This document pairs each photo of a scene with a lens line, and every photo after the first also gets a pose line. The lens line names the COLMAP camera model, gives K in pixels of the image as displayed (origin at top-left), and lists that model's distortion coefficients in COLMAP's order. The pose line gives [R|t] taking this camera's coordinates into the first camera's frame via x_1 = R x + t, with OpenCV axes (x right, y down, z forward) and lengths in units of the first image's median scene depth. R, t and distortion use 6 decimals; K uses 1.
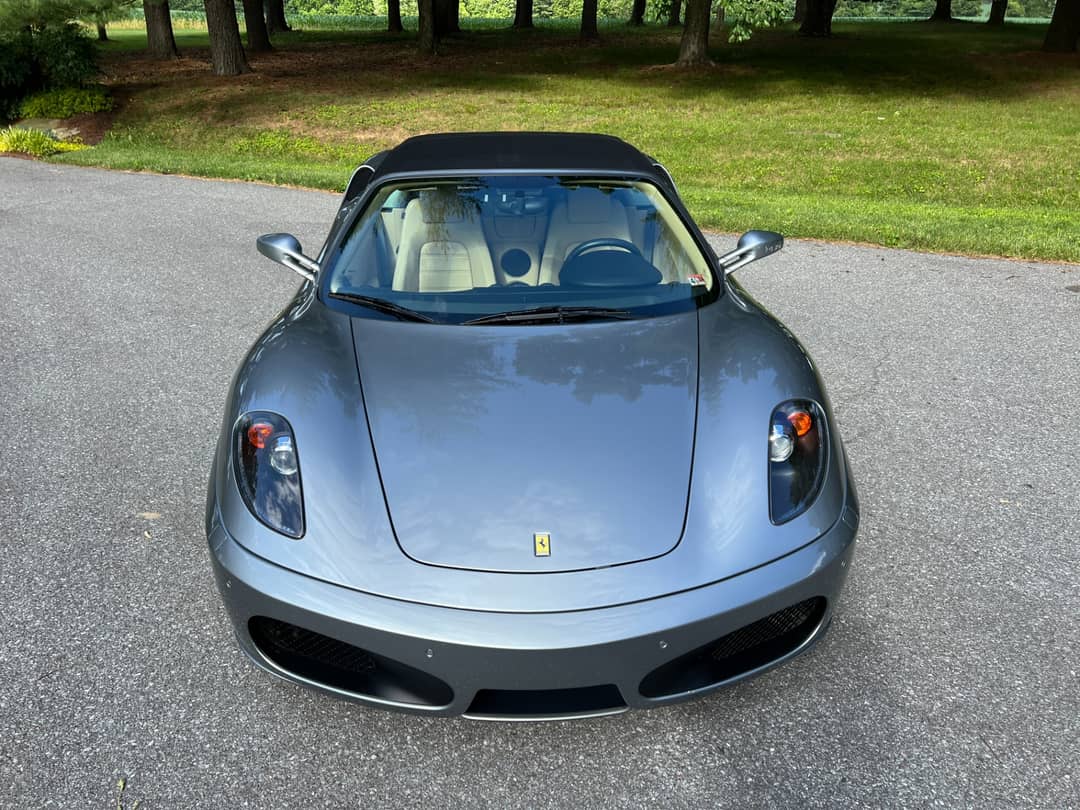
lens RADIAL K [[810.9, 0, 541.9], [0, 810.9, 412.5], [0, 0, 1]] dist [0.057073, -0.063390]
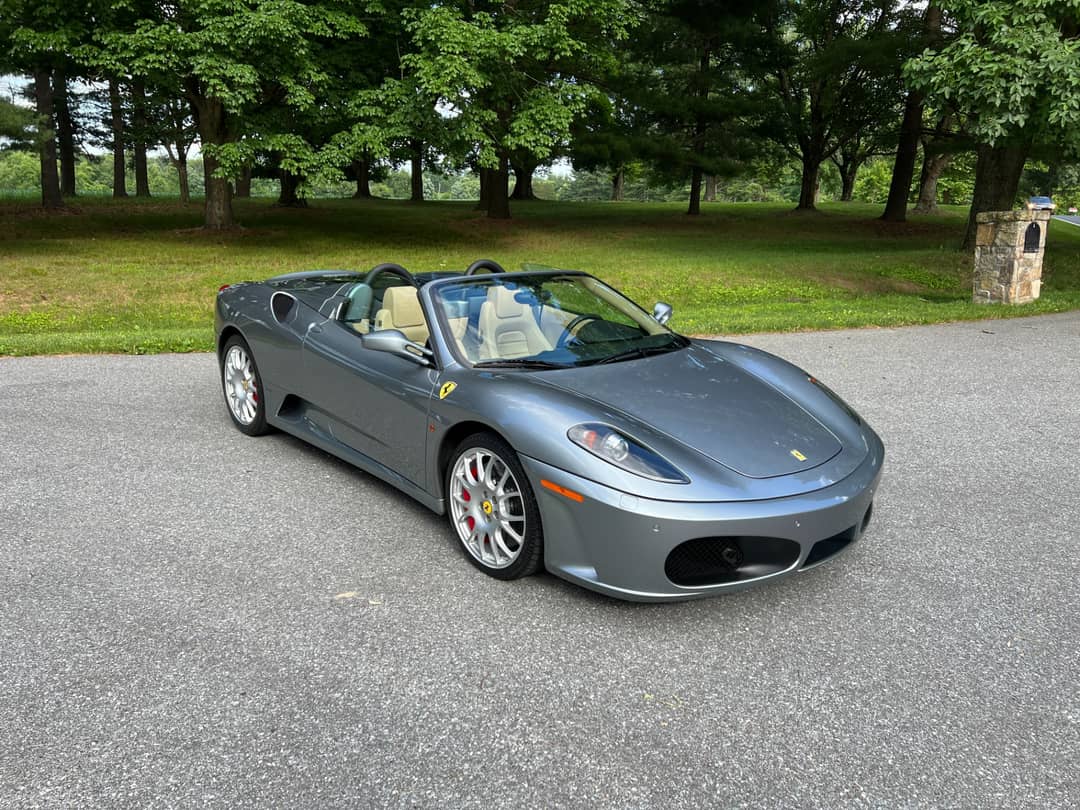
lens RADIAL K [[810.9, 0, 534.6], [0, 810.9, 405.6], [0, 0, 1]] dist [0.057073, -0.063390]
pose [[0.790691, -0.142694, 0.595354, -0.659954], [0.256799, 0.960076, -0.110945, 0.053092], [-0.555754, 0.240610, 0.795767, -0.018103]]
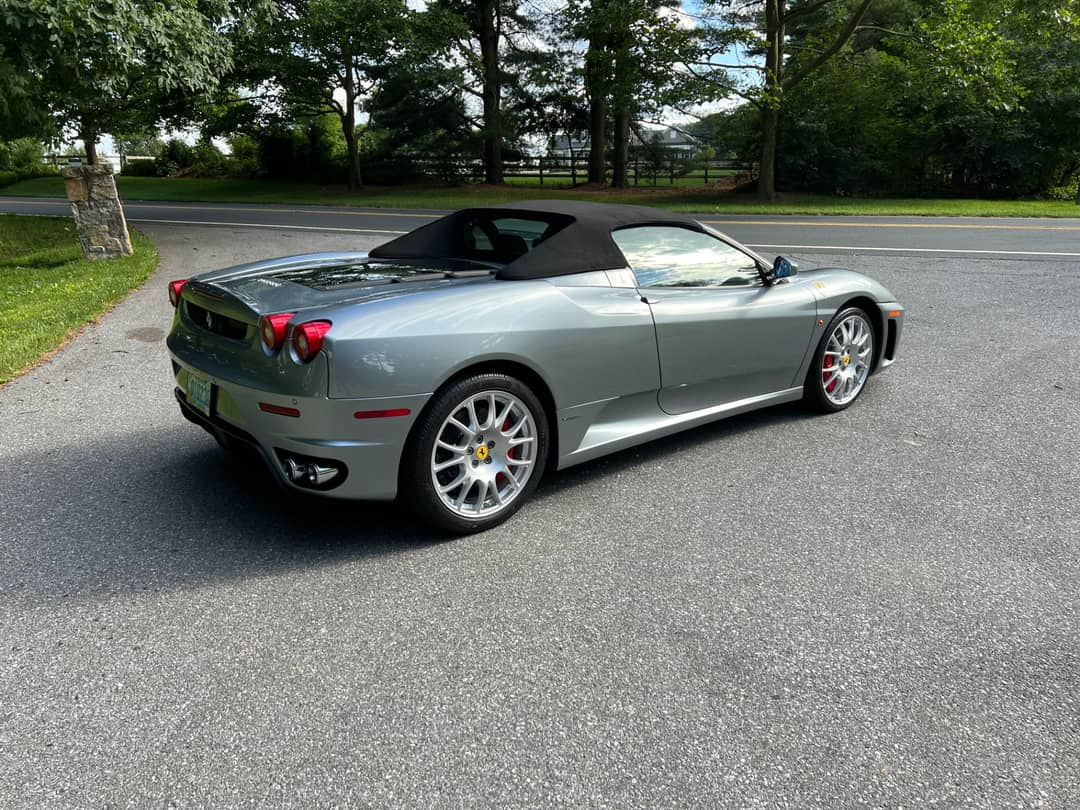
lens RADIAL K [[810.9, 0, 532.2], [0, 810.9, 408.0], [0, 0, 1]] dist [0.057073, -0.063390]
pose [[-0.572805, -0.231112, 0.786436, -0.888870], [0.374383, 0.779746, 0.501830, -0.621379], [-0.729199, 0.581880, -0.360118, 1.429459]]
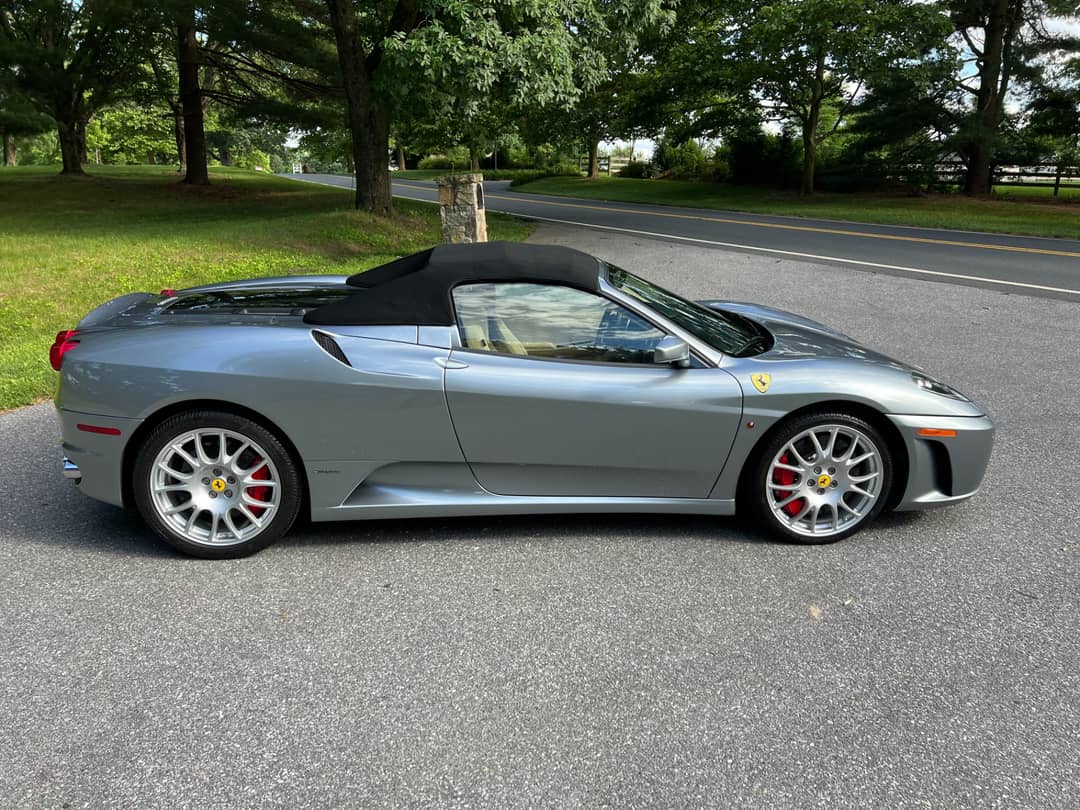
lens RADIAL K [[810.9, 0, 544.5], [0, 810.9, 412.2], [0, 0, 1]] dist [0.057073, -0.063390]
pose [[-0.009637, -0.293506, 0.955909, -1.021669], [0.439239, 0.857548, 0.267733, -0.354688], [-0.898318, 0.422453, 0.120655, 0.787081]]
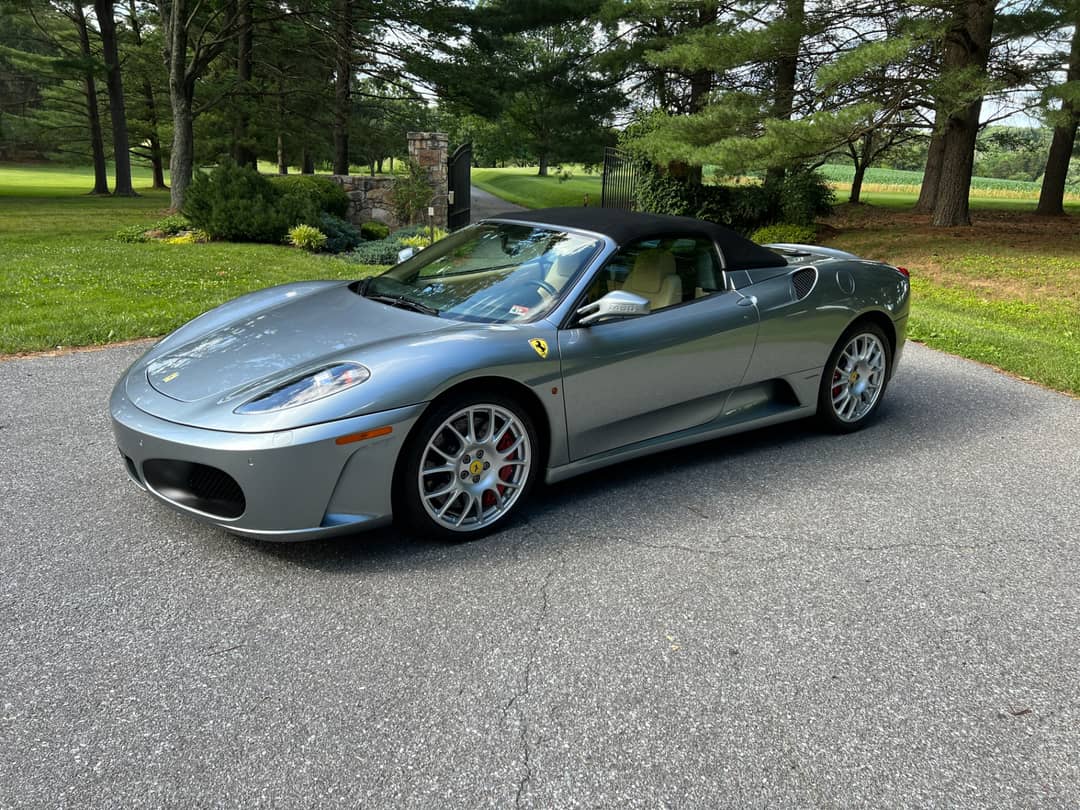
lens RADIAL K [[810.9, 0, 543.1], [0, 810.9, 402.3], [0, 0, 1]] dist [0.057073, -0.063390]
pose [[0.556731, 0.243602, -0.794171, 0.827975], [-0.394912, 0.918706, 0.004960, -0.045734], [0.730818, 0.310867, 0.607674, 0.270526]]
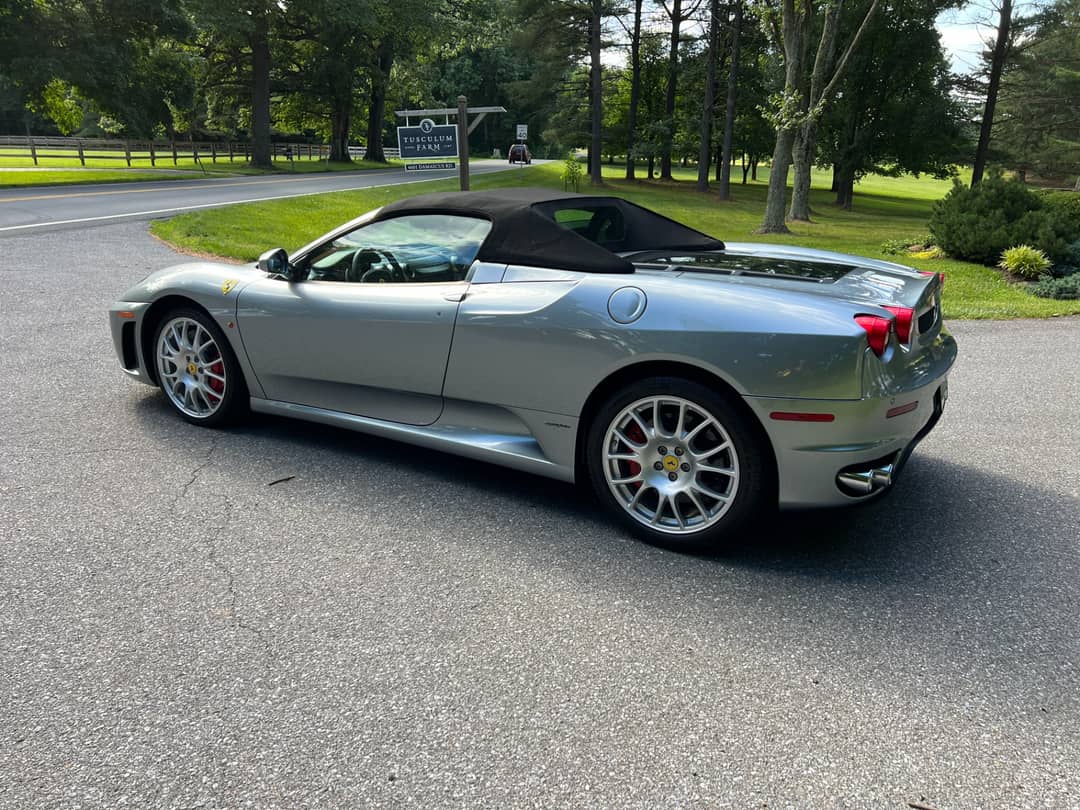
lens RADIAL K [[810.9, 0, 532.6], [0, 810.9, 413.5], [0, 0, 1]] dist [0.057073, -0.063390]
pose [[-0.550848, 0.229352, -0.802474, 0.787936], [-0.396065, 0.774504, 0.493231, -0.566999], [0.734642, 0.589527, -0.335795, 1.363560]]
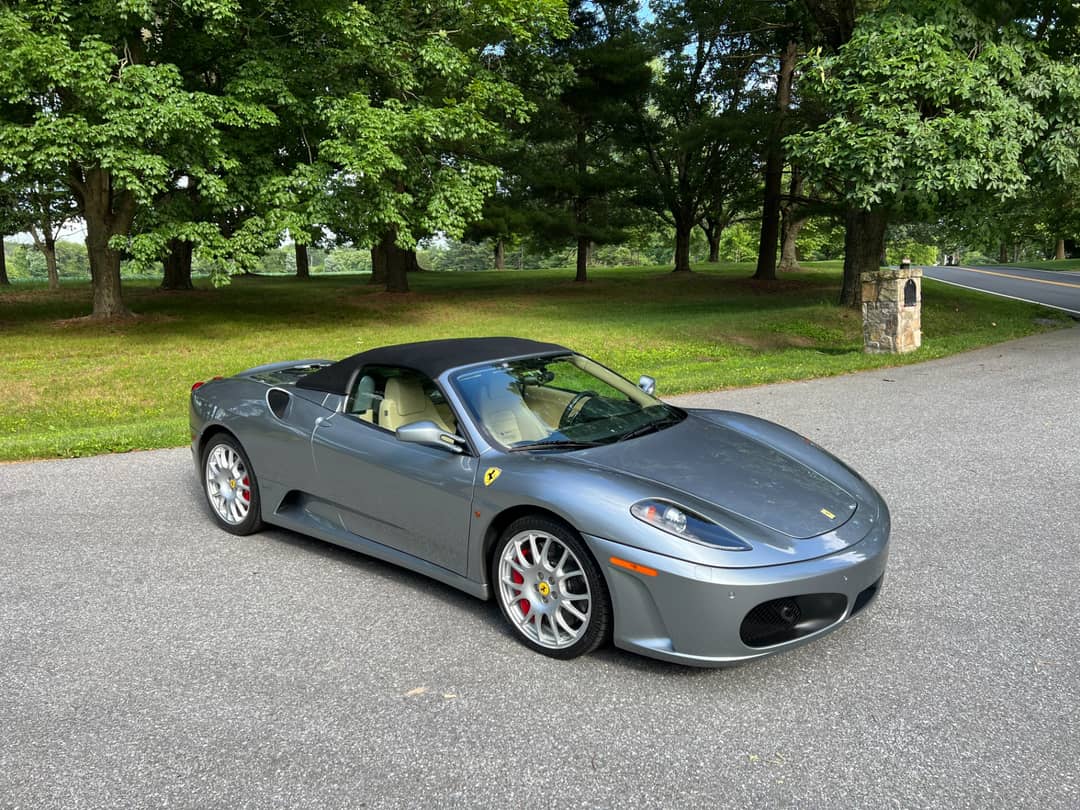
lens RADIAL K [[810.9, 0, 532.7], [0, 810.9, 401.0], [0, 0, 1]] dist [0.057073, -0.063390]
pose [[0.689963, -0.138625, 0.710446, -0.804298], [0.340171, 0.928452, -0.149200, -0.009625], [-0.638932, 0.344616, 0.687754, 0.044984]]
